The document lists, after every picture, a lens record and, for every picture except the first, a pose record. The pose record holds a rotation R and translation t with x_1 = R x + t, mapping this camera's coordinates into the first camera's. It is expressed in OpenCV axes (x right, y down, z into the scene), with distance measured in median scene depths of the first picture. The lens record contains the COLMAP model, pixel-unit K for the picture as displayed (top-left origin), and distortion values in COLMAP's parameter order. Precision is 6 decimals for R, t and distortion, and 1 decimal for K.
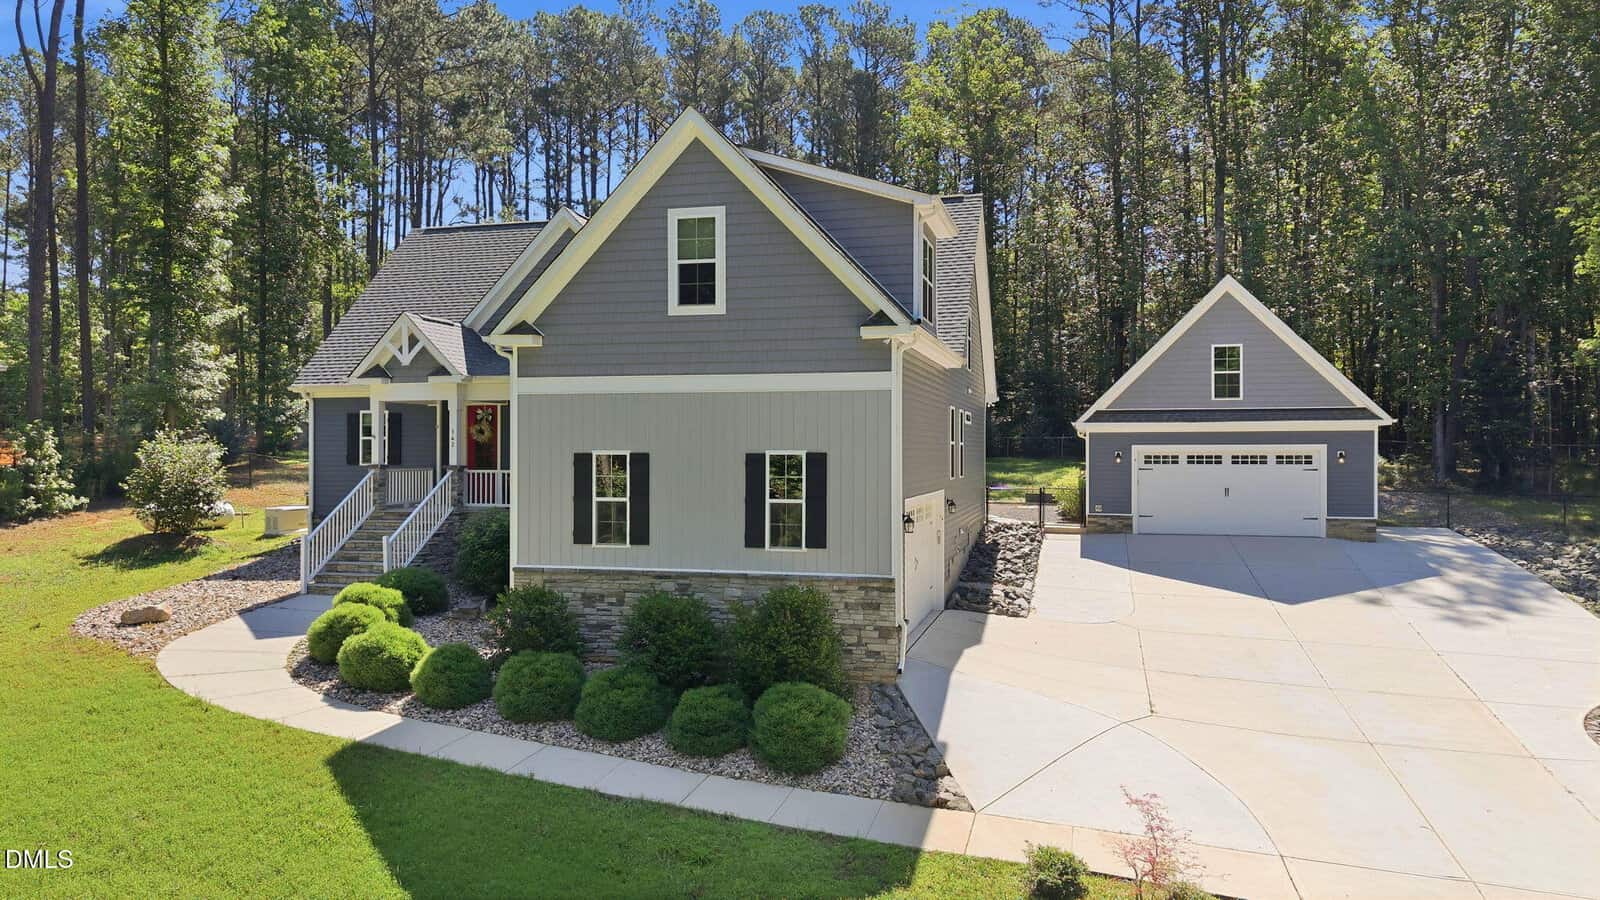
lens RADIAL K [[1076.4, 0, 800.0], [0, 1076.4, 450.0], [0, 0, 1]] dist [0.057014, -0.068873]
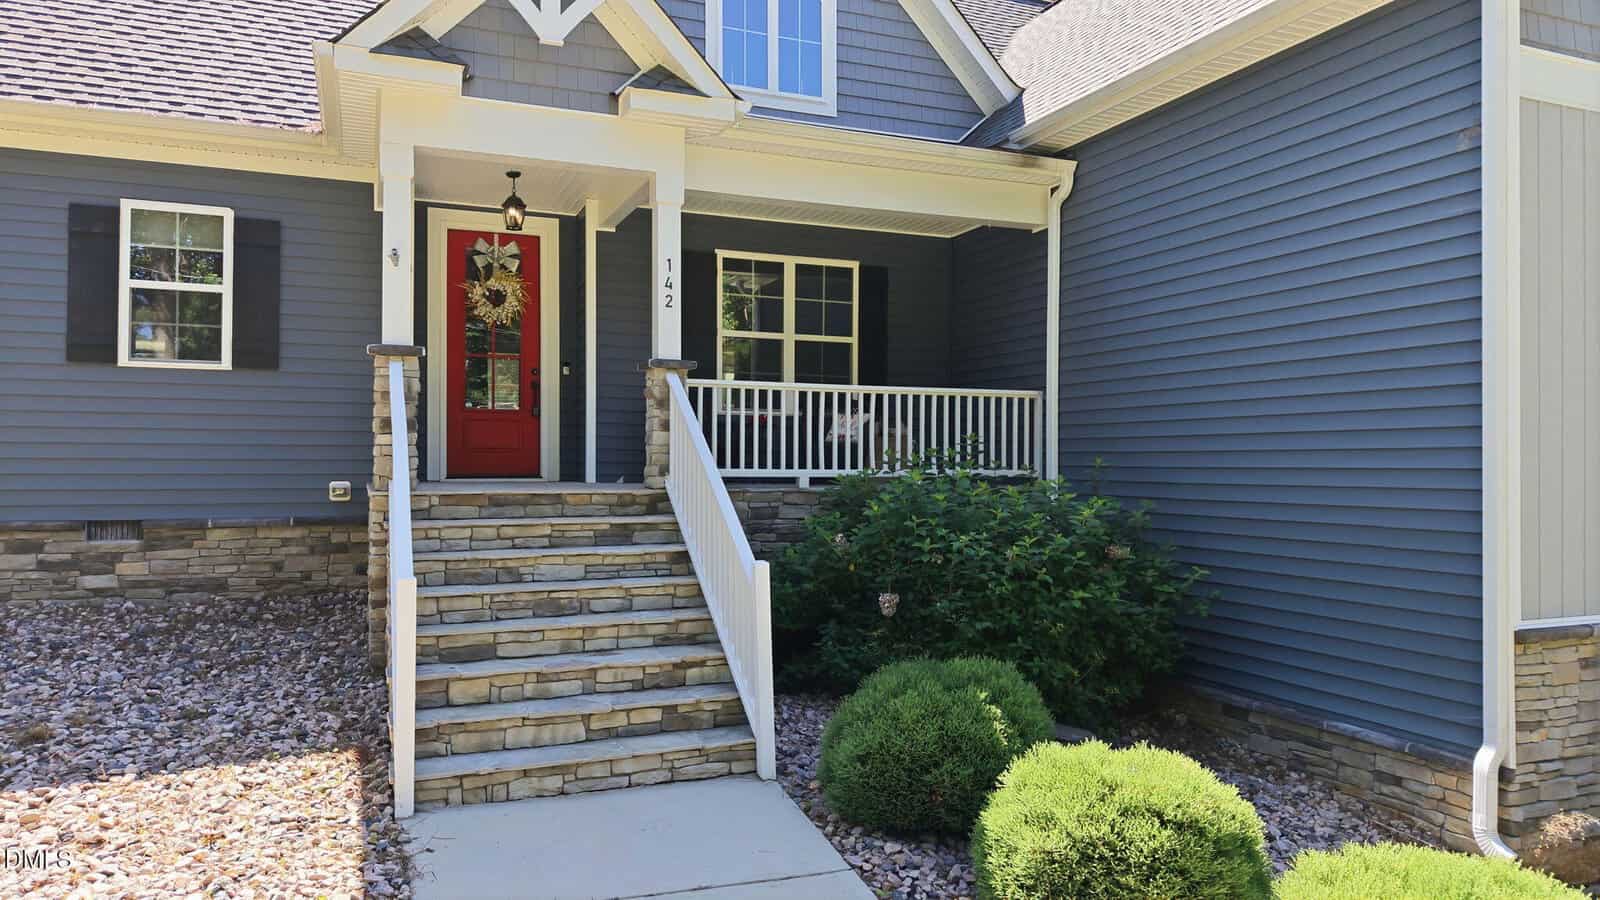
lens RADIAL K [[1076.4, 0, 800.0], [0, 1076.4, 450.0], [0, 0, 1]] dist [0.057014, -0.068873]
pose [[0.793930, 0.010948, 0.607910, -0.502840], [-0.006289, 0.999932, -0.009794, 0.047262], [-0.607976, 0.003952, 0.793945, 0.696836]]
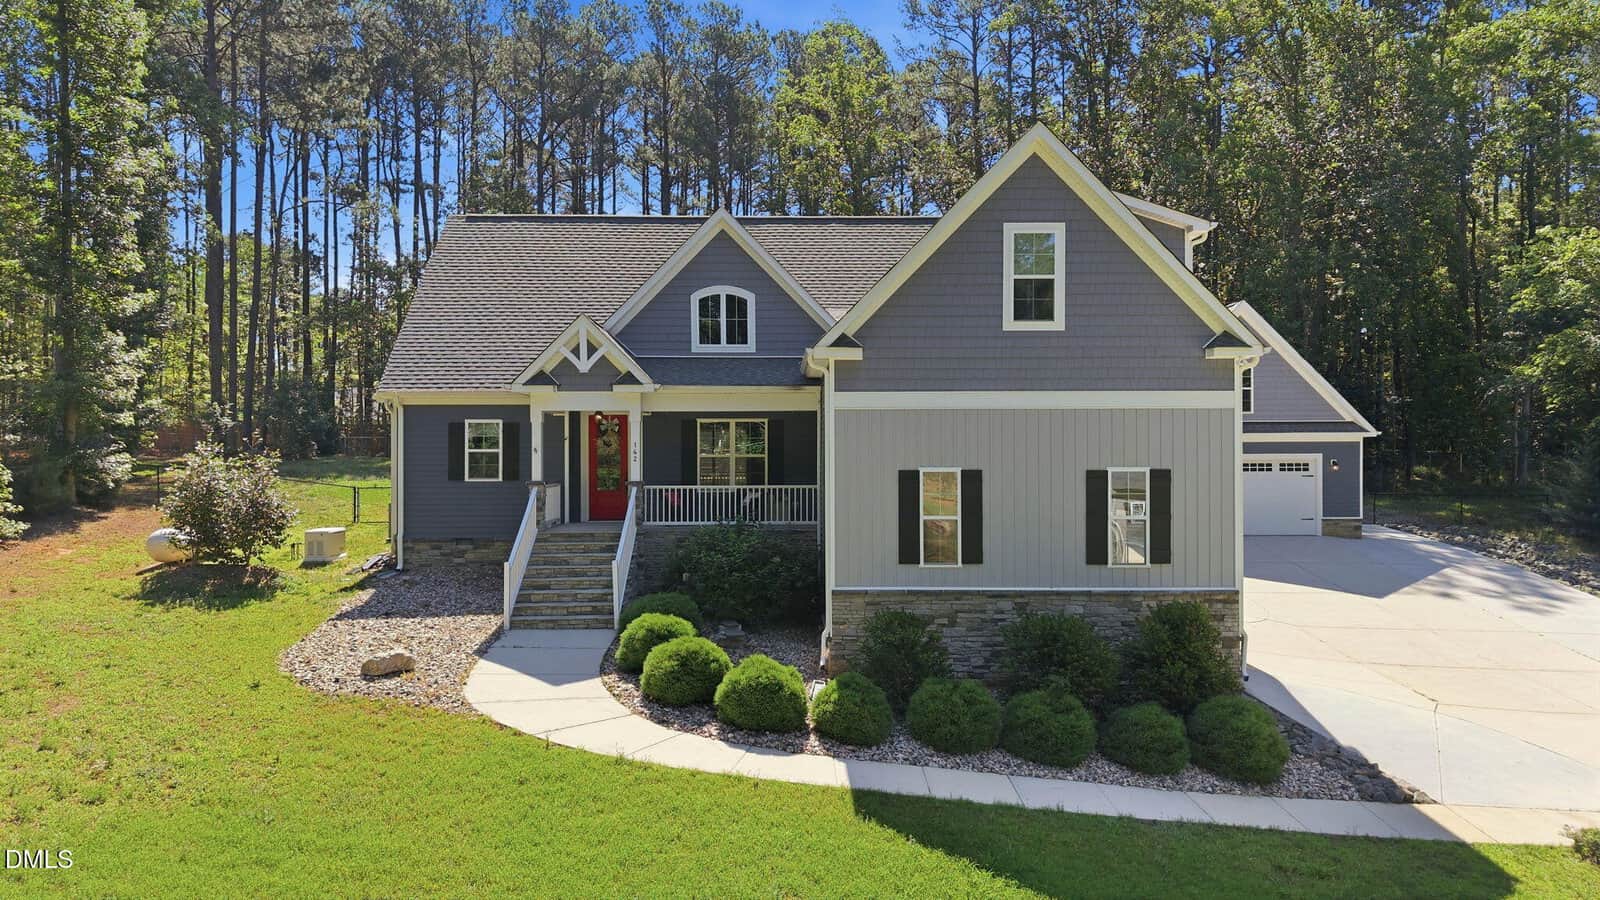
lens RADIAL K [[1076.4, 0, 800.0], [0, 1076.4, 450.0], [0, 0, 1]] dist [0.057014, -0.068873]
pose [[0.959370, -0.002060, 0.282145, -0.446479], [0.002232, 0.999997, -0.000289, -0.011954], [-0.282144, 0.000908, 0.959372, 0.080799]]
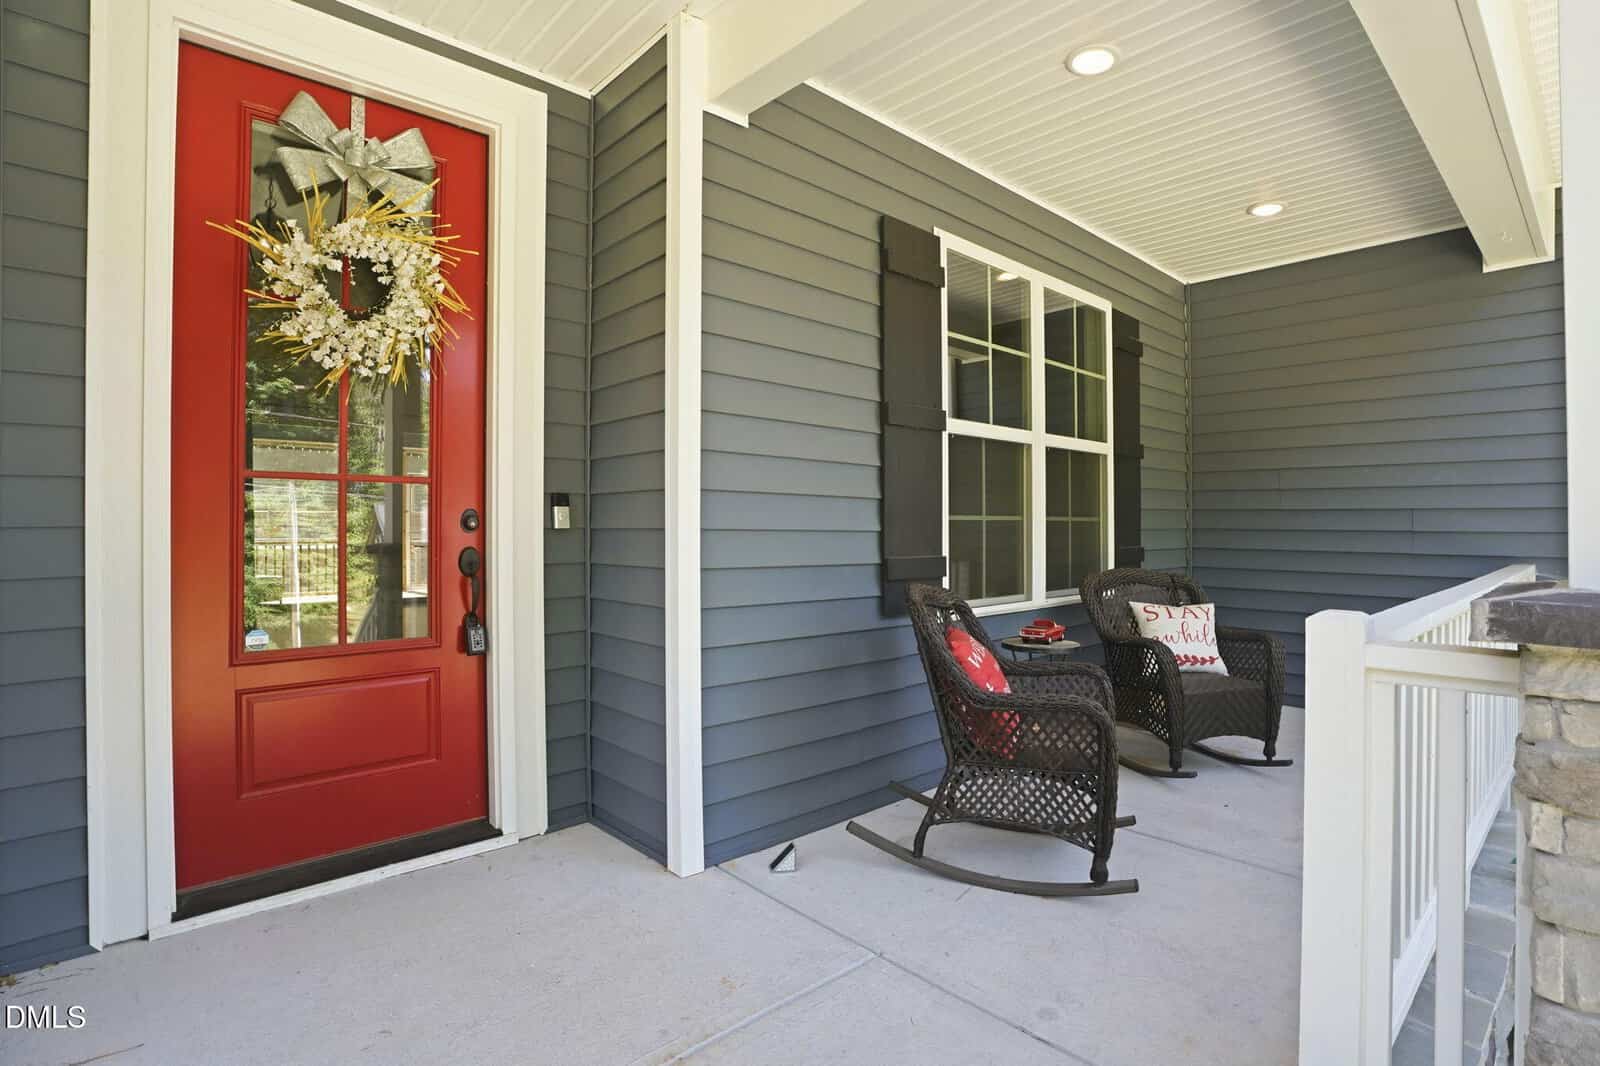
lens RADIAL K [[777.9, 0, 795.4], [0, 777.9, 526.7], [0, 0, 1]] dist [-0.045660, 0.000536]
pose [[0.539844, -0.000699, 0.841765, -0.383144], [0.006351, 0.999975, -0.003243, 0.011473], [-0.841741, 0.007097, 0.539835, 1.029292]]
